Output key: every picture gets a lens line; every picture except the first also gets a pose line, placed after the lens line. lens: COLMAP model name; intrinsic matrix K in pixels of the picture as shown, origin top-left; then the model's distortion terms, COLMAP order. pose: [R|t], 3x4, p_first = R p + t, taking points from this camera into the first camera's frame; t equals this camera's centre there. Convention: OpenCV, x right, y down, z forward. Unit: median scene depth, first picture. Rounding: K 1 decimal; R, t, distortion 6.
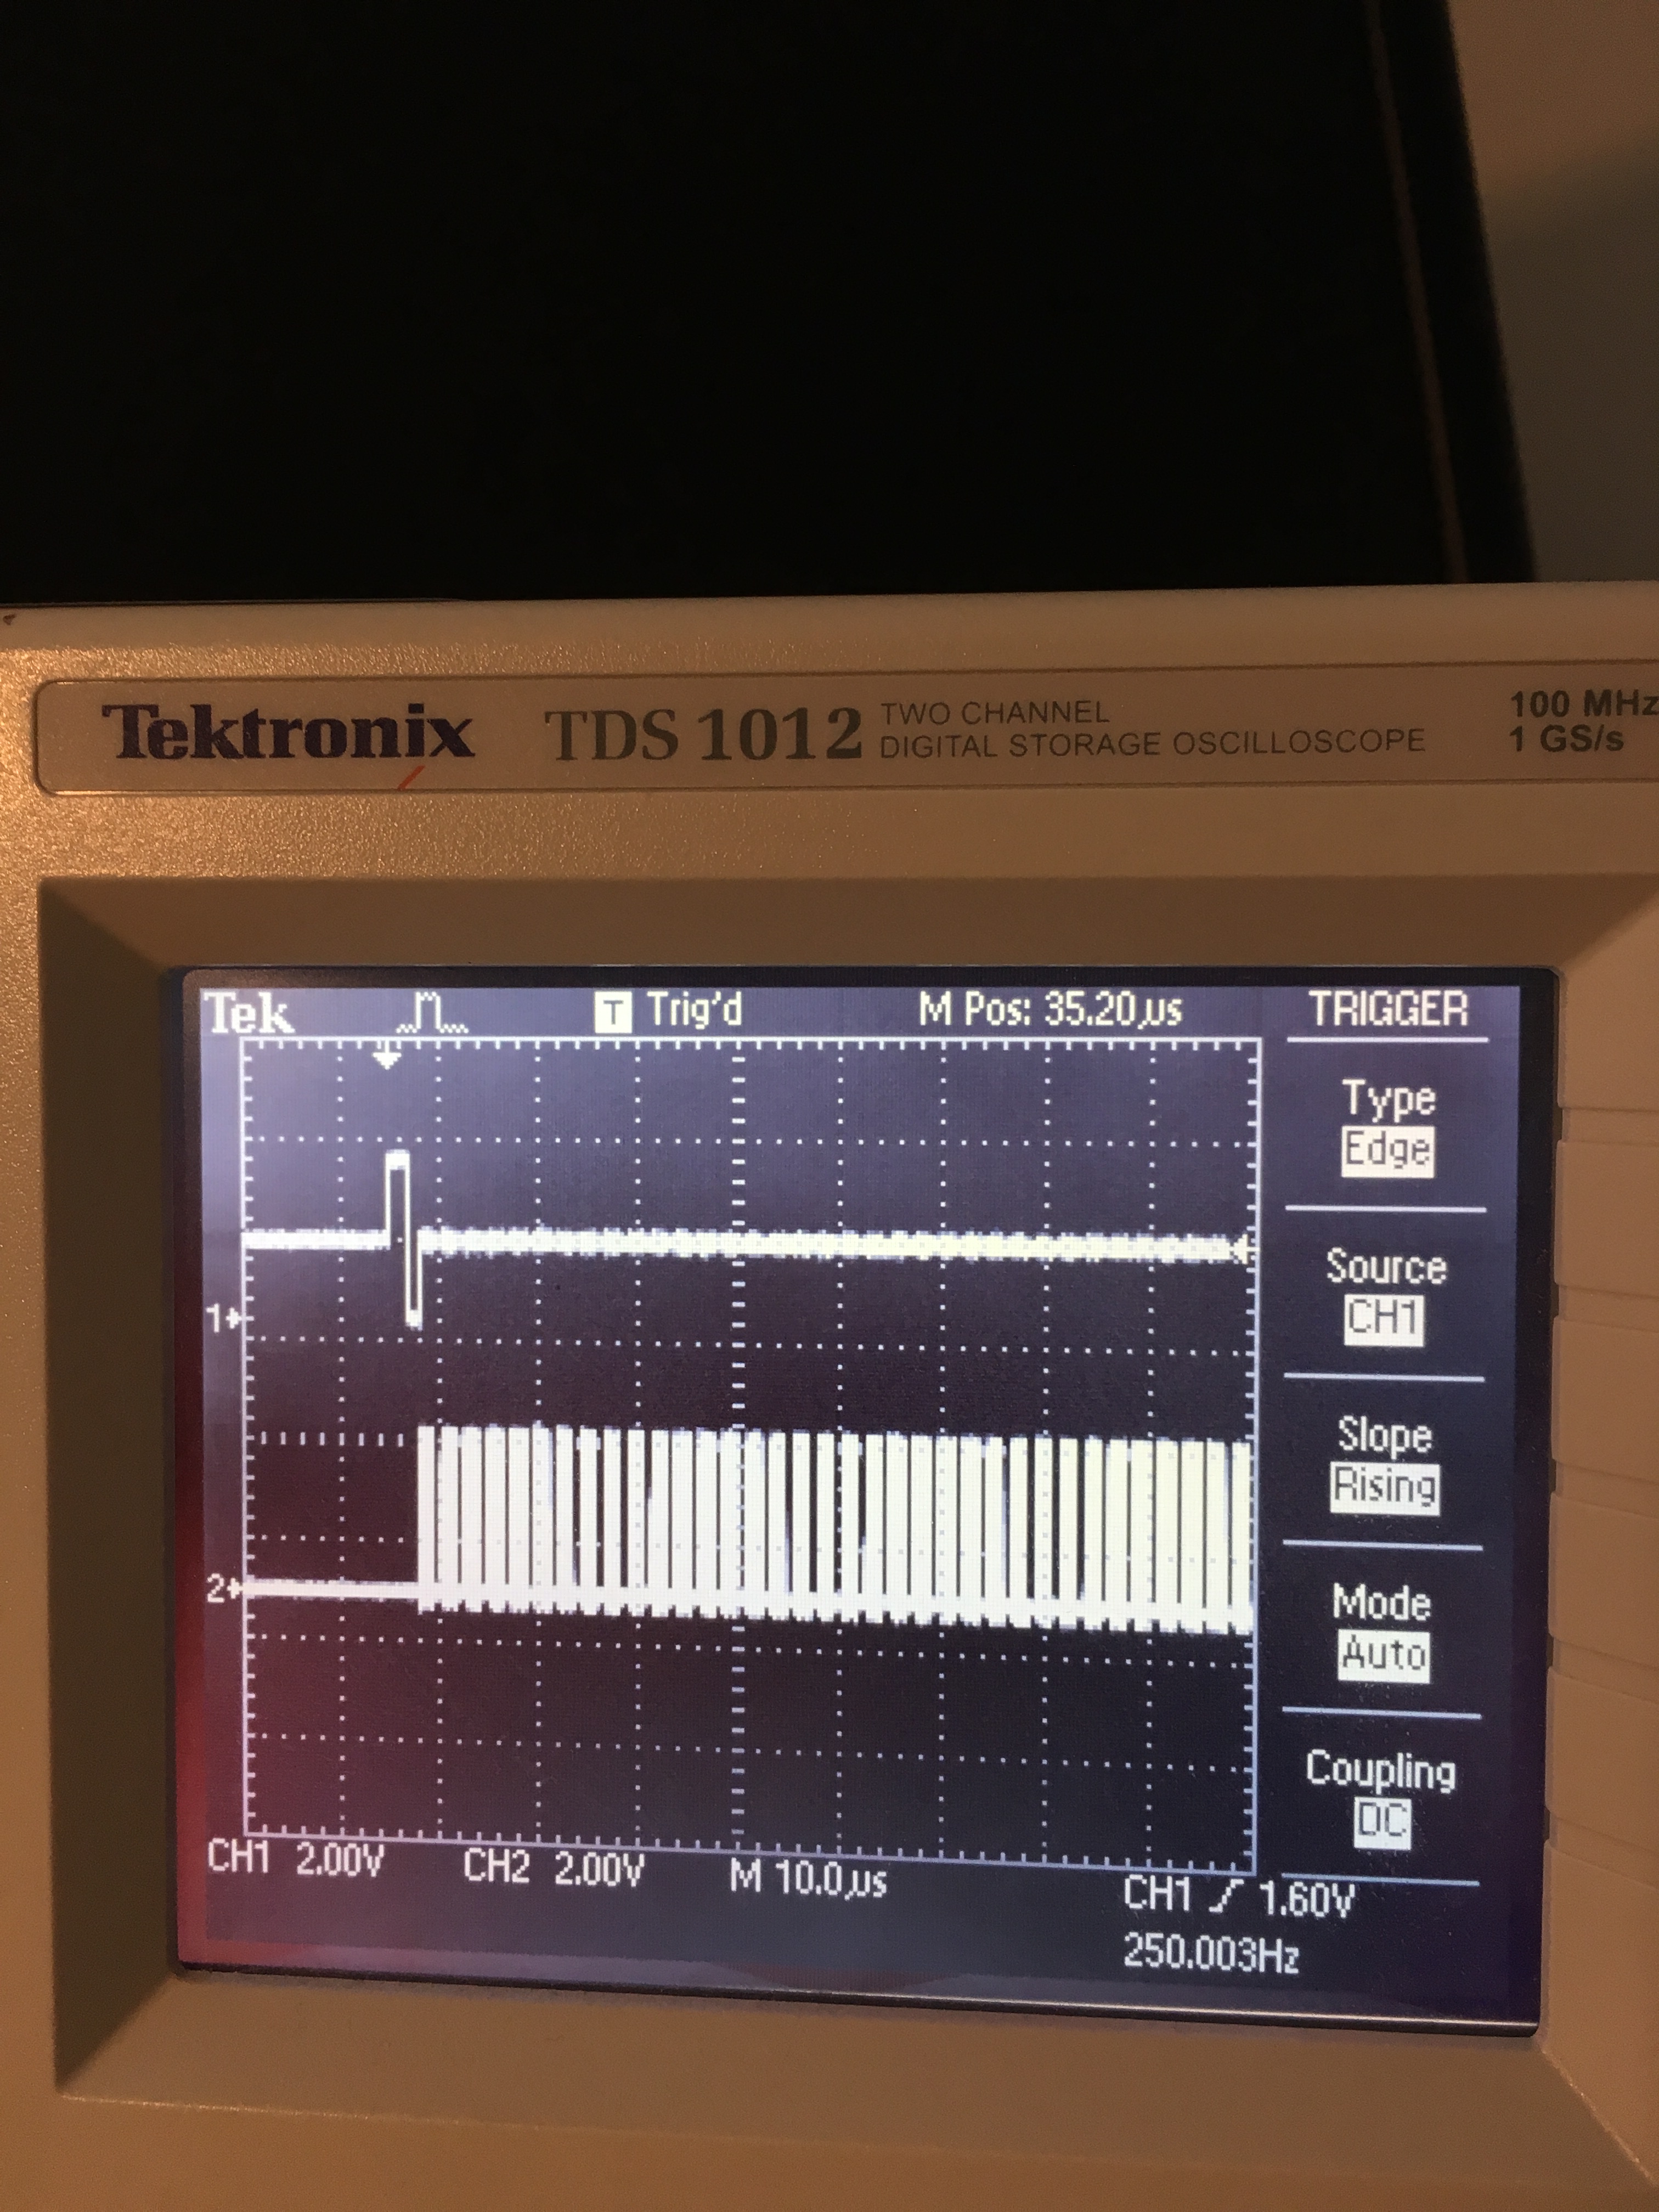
lens RADIAL K [[1975.9, 0, 829.5], [0, 1975.9, 1106.0], [0, 0, 1]] dist [0.048292, -0.106840]
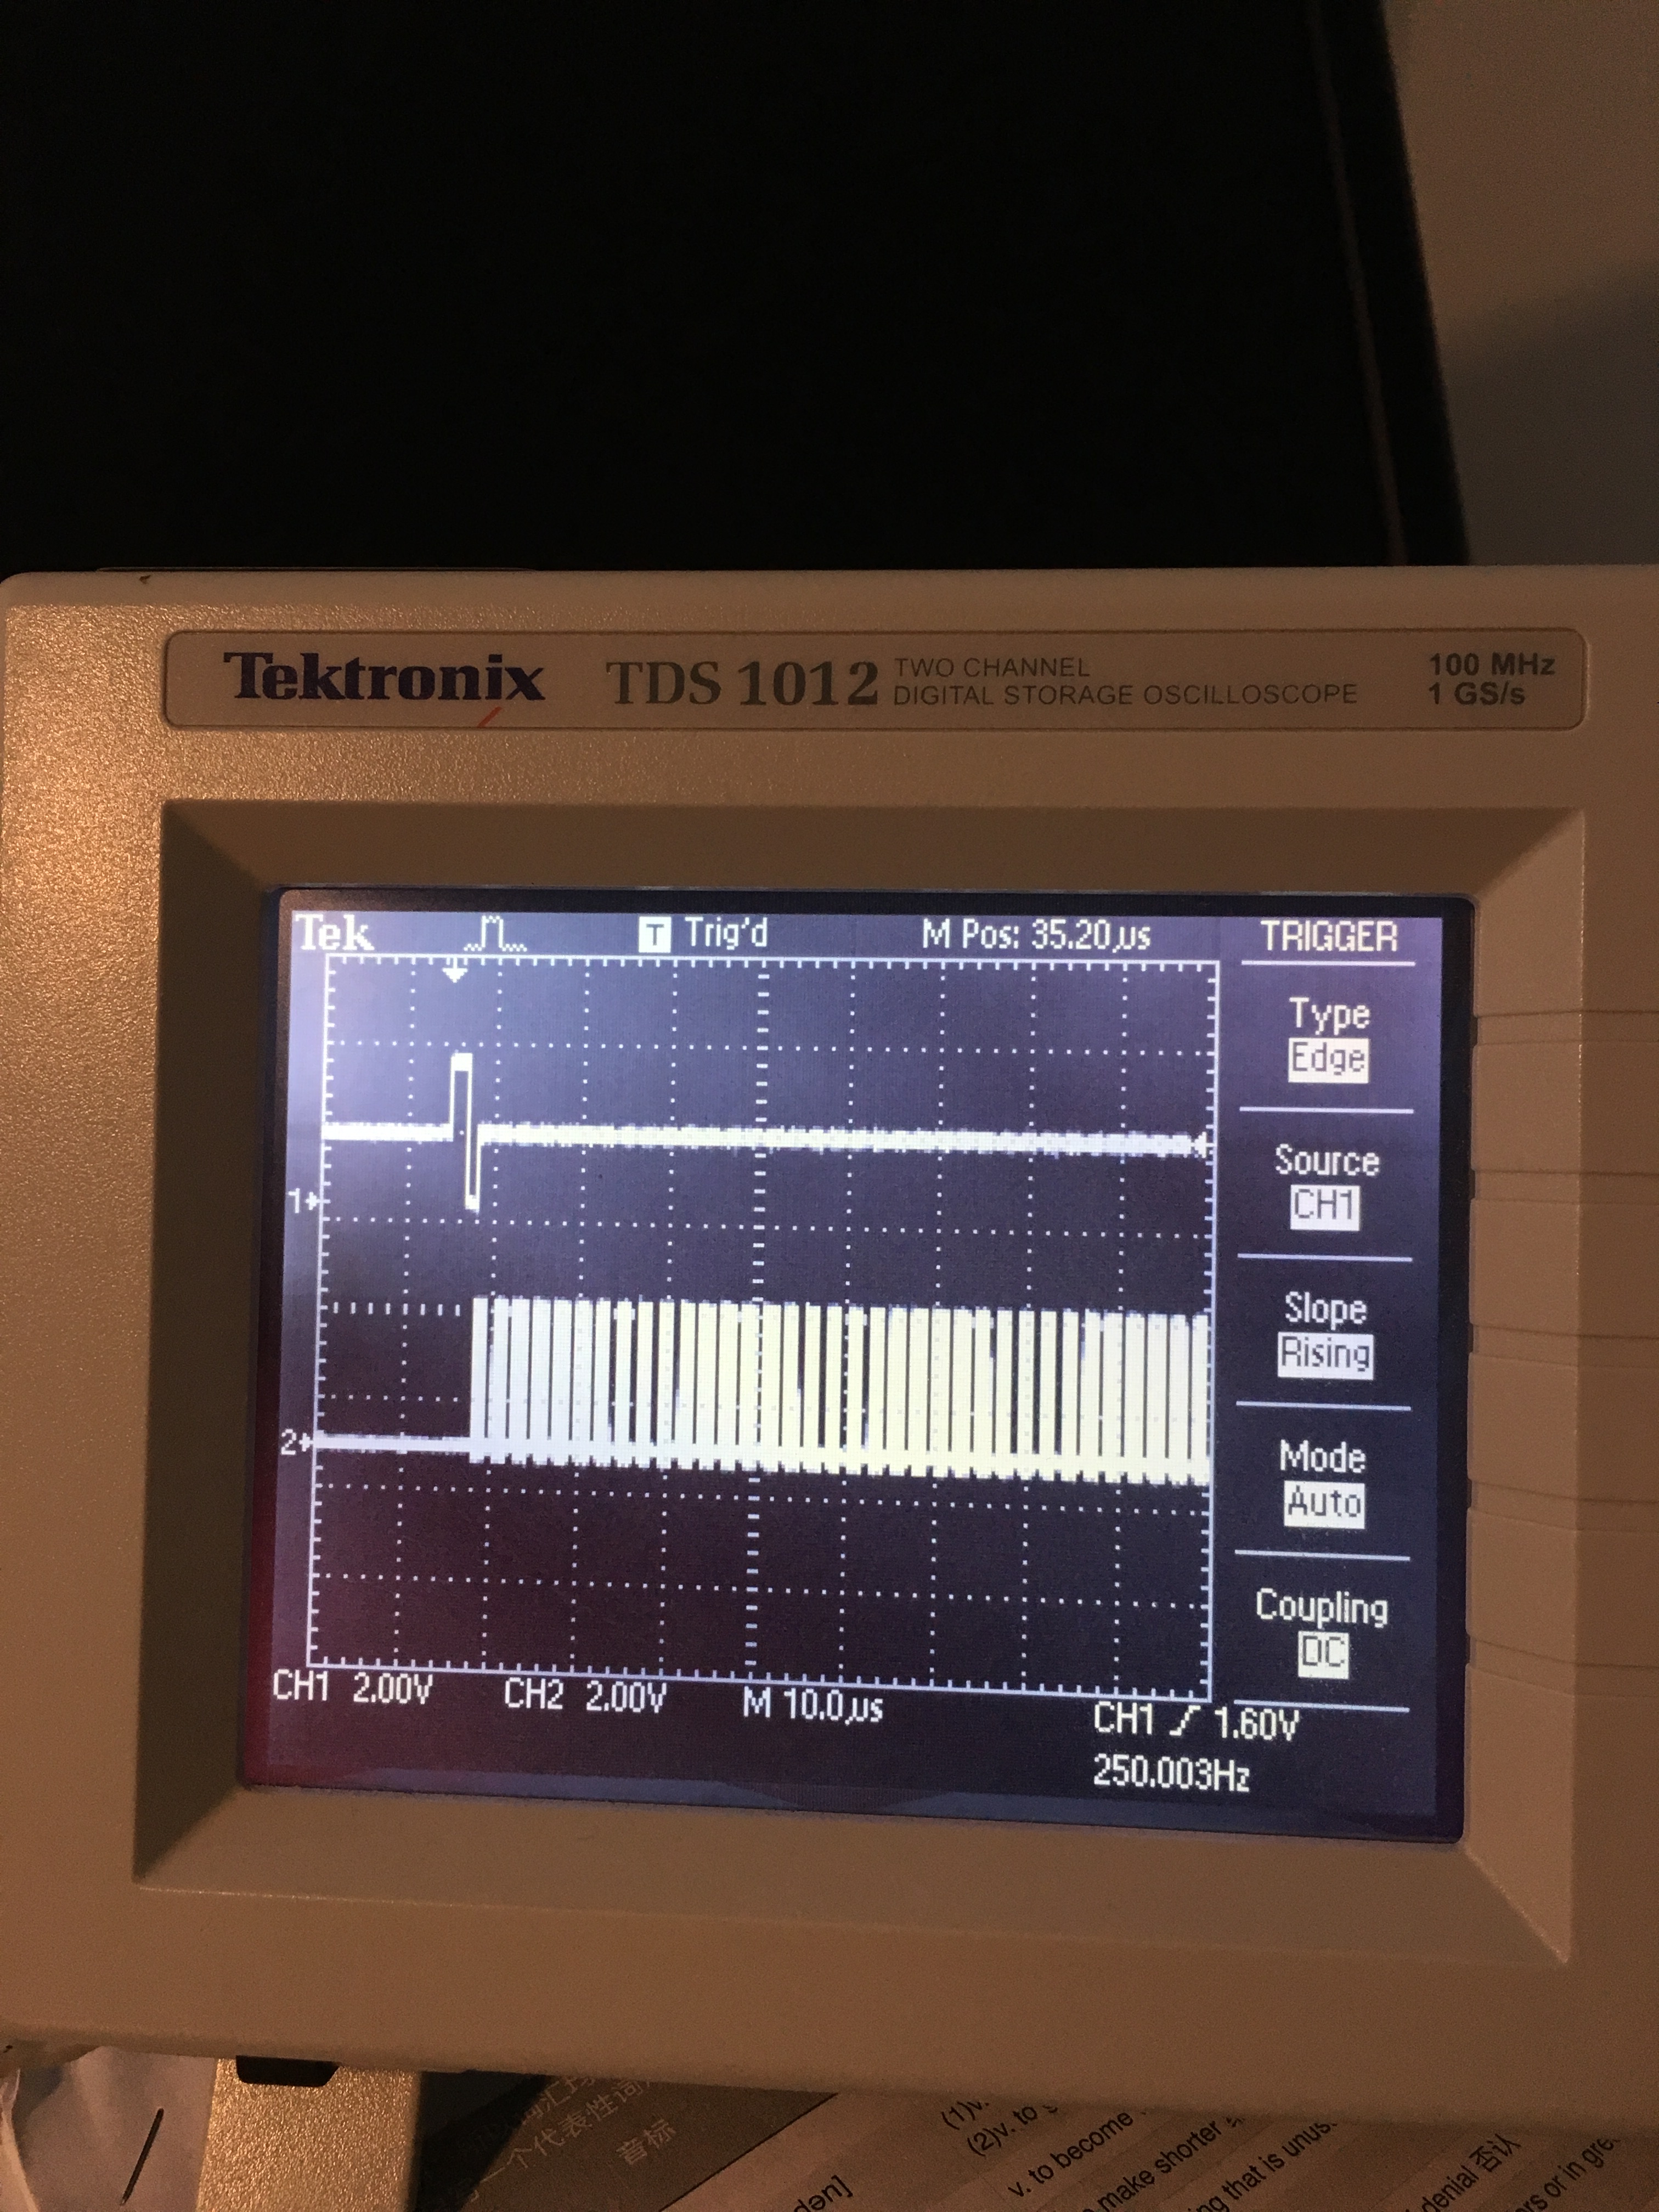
lens RADIAL K [[1975.9, 0, 829.5], [0, 1975.9, 1106.0], [0, 0, 1]] dist [0.048292, -0.106840]
pose [[0.999823, 0.016410, 0.009174, -0.017419], [-0.015840, 0.998124, -0.059139, 0.119524], [-0.010128, 0.058984, 0.998208, -0.139594]]
